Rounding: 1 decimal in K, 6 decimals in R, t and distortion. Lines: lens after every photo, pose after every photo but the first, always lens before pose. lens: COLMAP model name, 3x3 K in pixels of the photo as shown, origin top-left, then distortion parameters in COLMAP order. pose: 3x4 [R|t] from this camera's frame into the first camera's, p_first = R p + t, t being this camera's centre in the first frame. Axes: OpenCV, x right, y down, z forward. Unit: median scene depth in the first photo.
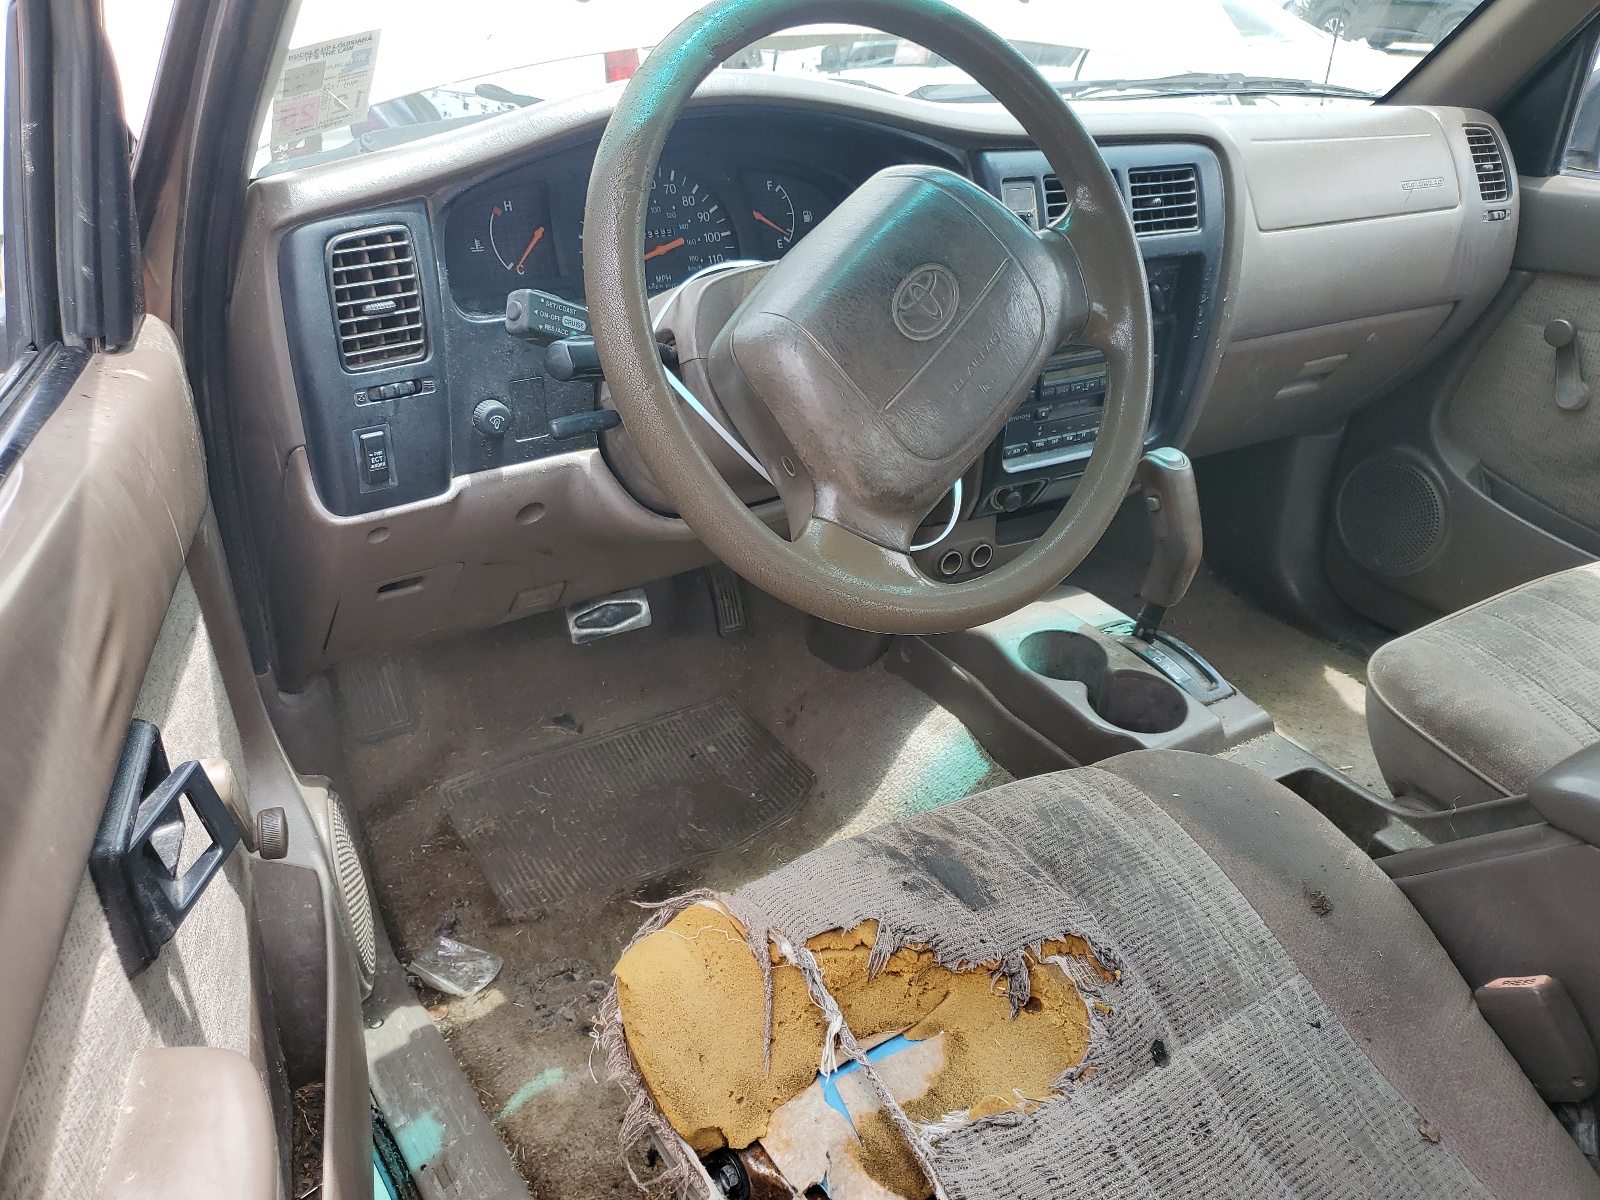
lens RADIAL K [[1273.6, 0, 799.2], [0, 1273.6, 604.4], [0, 0, 1]] dist [0.022035, -0.038627]
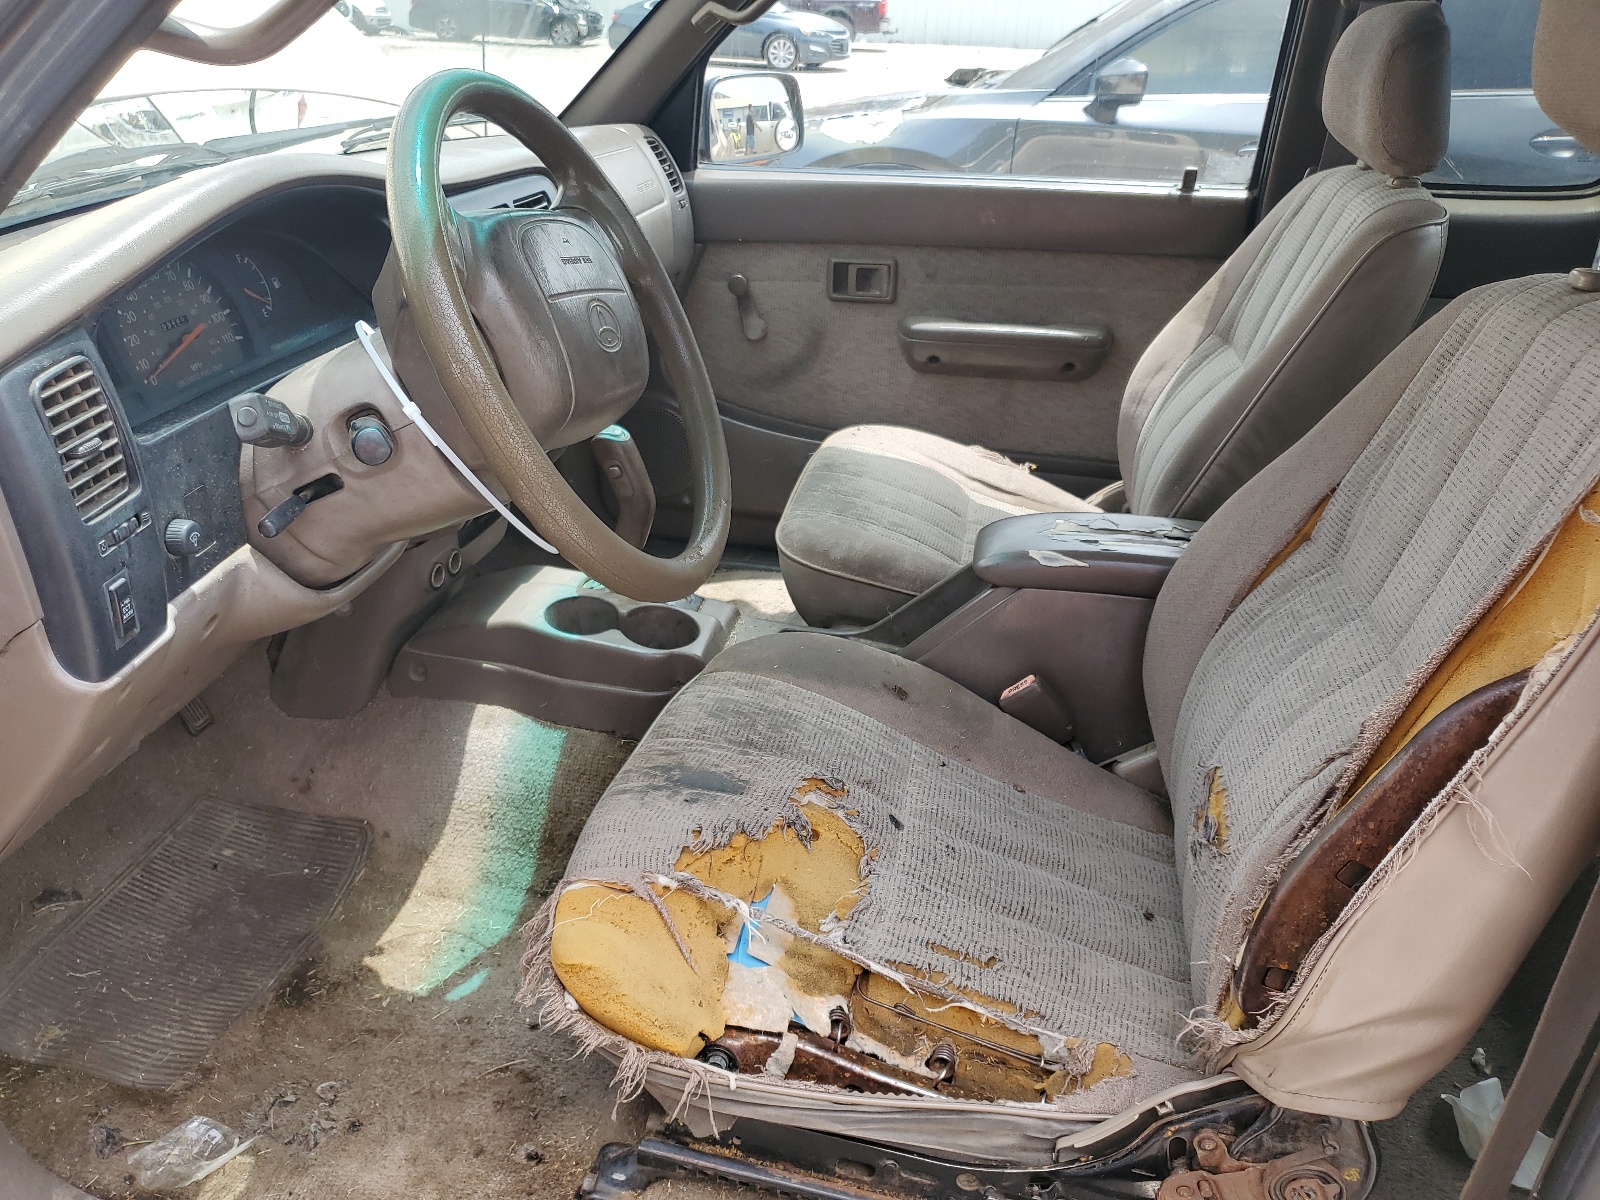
lens RADIAL K [[1273.6, 0, 799.0], [0, 1273.6, 596.8], [0, 0, 1]] dist [0.022035, -0.038627]
pose [[0.683844, -0.313526, 0.658832, -0.581885], [0.313250, 0.941674, 0.122983, -0.080241], [-0.658963, 0.122278, 0.742169, 0.001856]]
